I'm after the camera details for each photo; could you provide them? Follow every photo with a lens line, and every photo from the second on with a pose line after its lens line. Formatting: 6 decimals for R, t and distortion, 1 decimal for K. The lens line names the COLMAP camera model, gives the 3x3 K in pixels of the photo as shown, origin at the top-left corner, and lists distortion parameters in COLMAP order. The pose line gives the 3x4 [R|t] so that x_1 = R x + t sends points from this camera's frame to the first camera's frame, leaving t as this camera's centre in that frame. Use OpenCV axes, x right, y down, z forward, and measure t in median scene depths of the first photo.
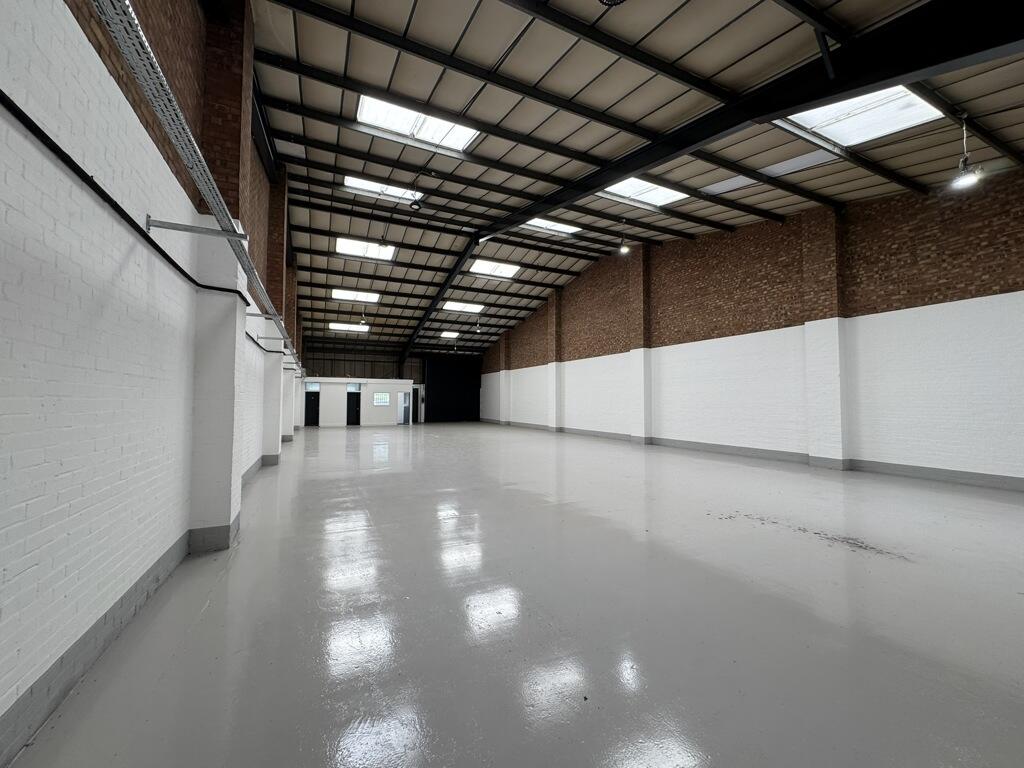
lens RADIAL K [[407.2, 0, 509.4], [0, 407.2, 375.6], [0, 0, 1]] dist [-0.000794, 0.000891]
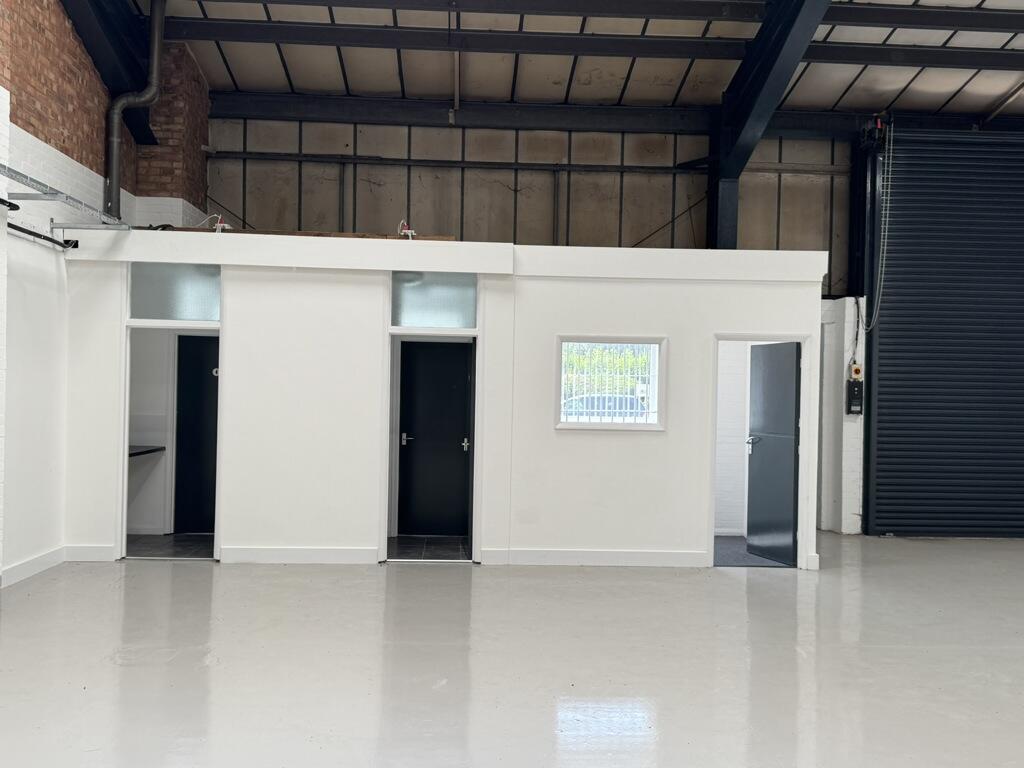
lens RADIAL K [[1006.2, 0, 515.7], [0, 1006.2, 382.6], [0, 0, 1]] dist [0.088302, 0.000000]
pose [[0.922634, 0.011751, -0.385498, -0.214319], [0.005877, 0.998991, 0.044518, 0.042237], [0.385632, -0.043339, 0.921634, 0.680870]]
